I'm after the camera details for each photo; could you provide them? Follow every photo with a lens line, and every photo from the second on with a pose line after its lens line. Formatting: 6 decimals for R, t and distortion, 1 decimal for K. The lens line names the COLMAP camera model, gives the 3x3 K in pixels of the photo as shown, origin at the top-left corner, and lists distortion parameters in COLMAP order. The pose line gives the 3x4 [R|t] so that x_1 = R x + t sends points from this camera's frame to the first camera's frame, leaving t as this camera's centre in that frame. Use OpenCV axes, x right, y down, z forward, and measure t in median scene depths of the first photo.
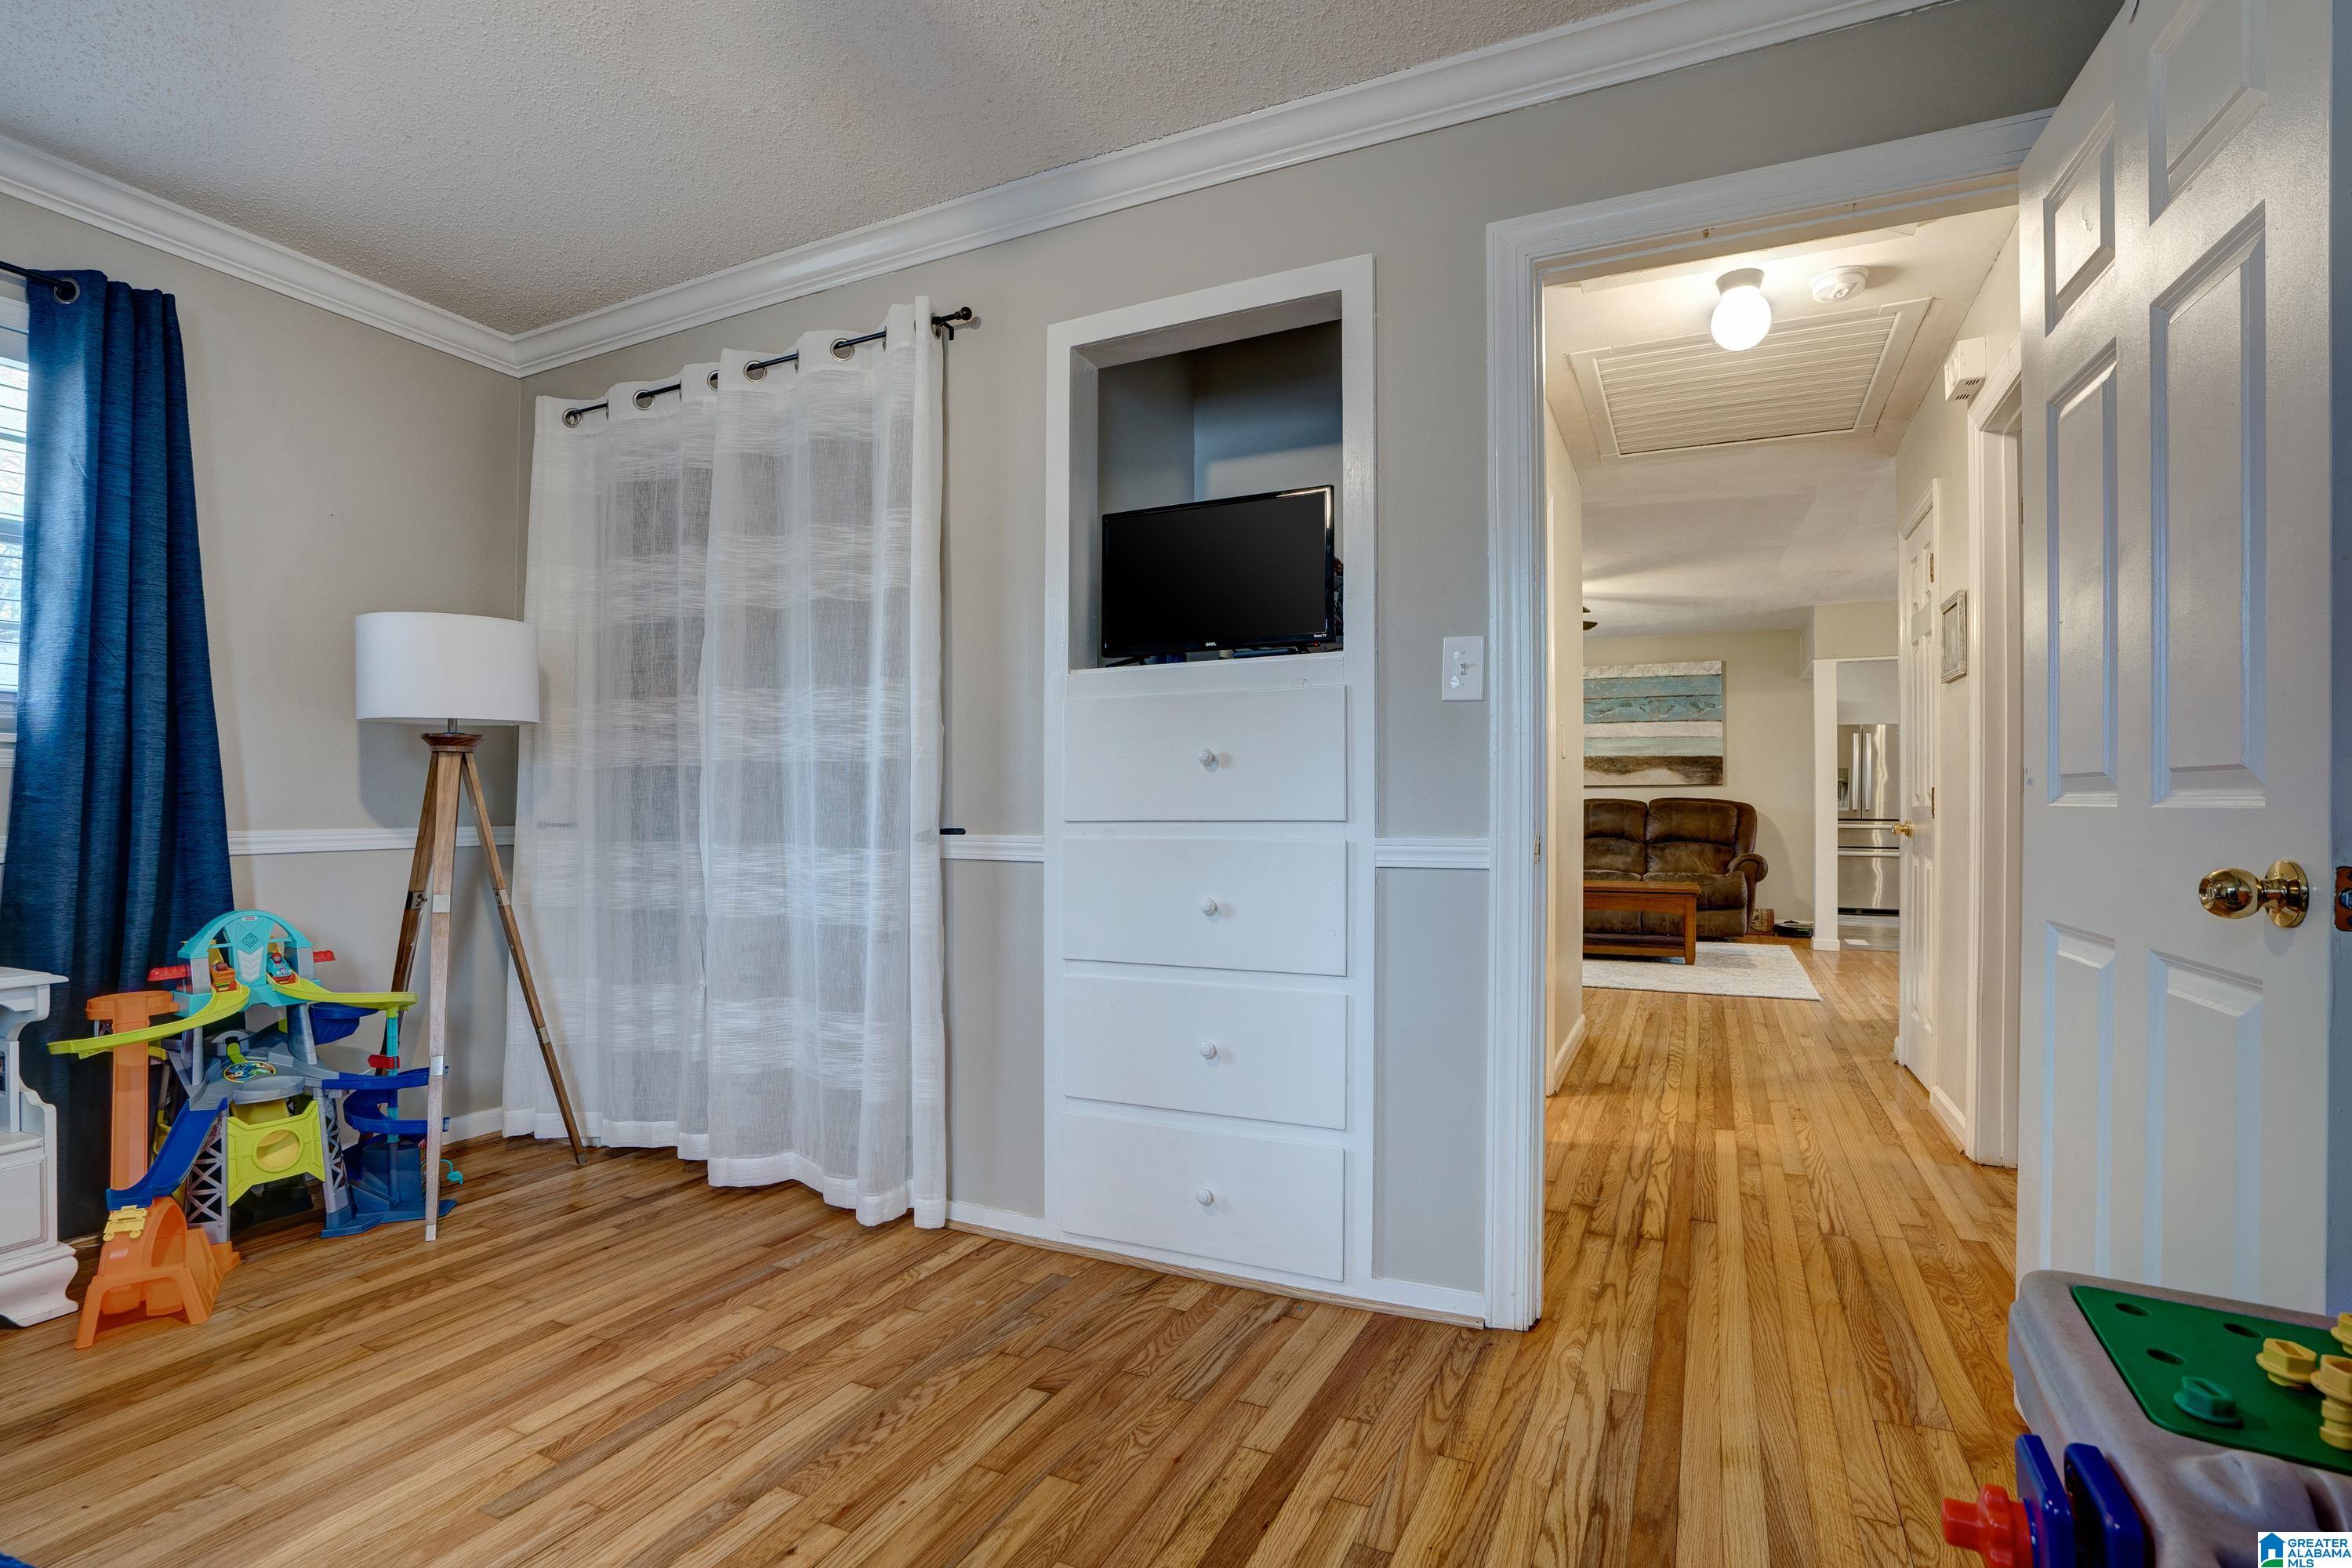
lens RADIAL K [[1092.7, 0, 1203.3], [0, 1092.7, 803.6], [0, 0, 1]] dist [-0.051713, 0.013064]
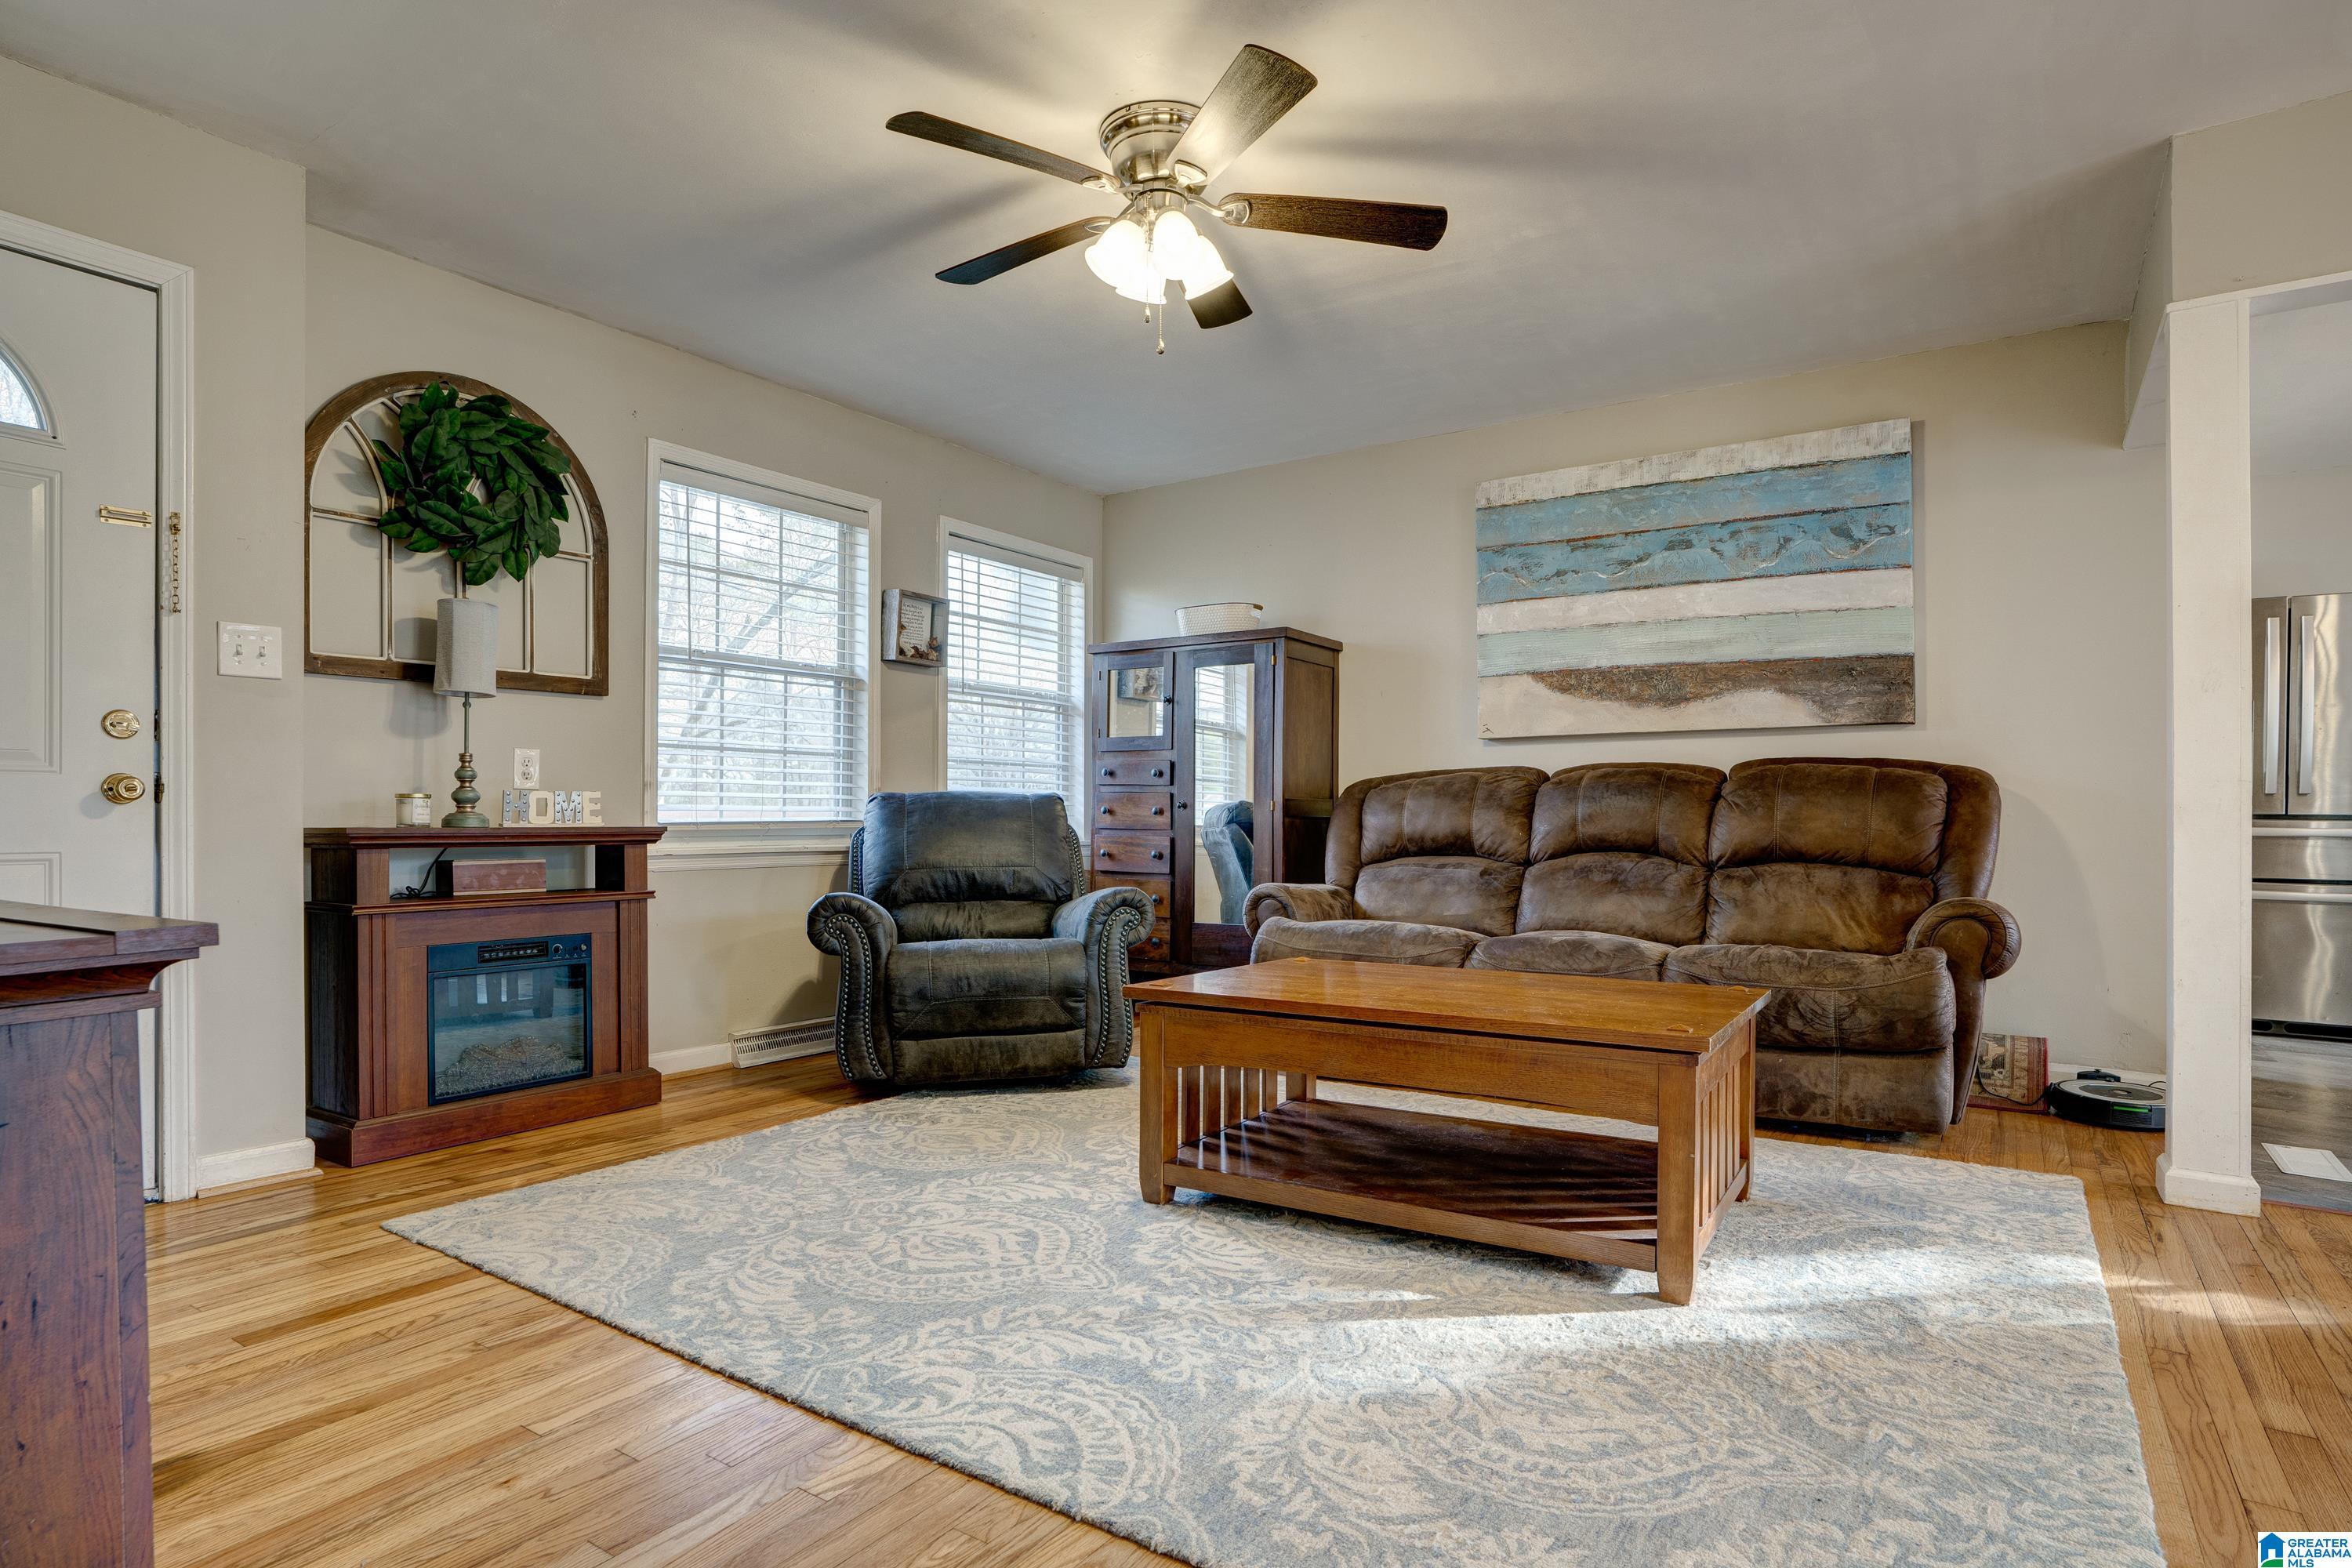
lens RADIAL K [[1226.1, 0, 1189.4], [0, 1226.1, 822.1], [0, 0, 1]] dist [-0.042770, 0.014817]
pose [[0.987504, 0.001439, -0.157588, 0.297255], [-0.000141, 0.999966, 0.008245, 0.016620], [0.157595, -0.008119, 0.987470, 0.532684]]
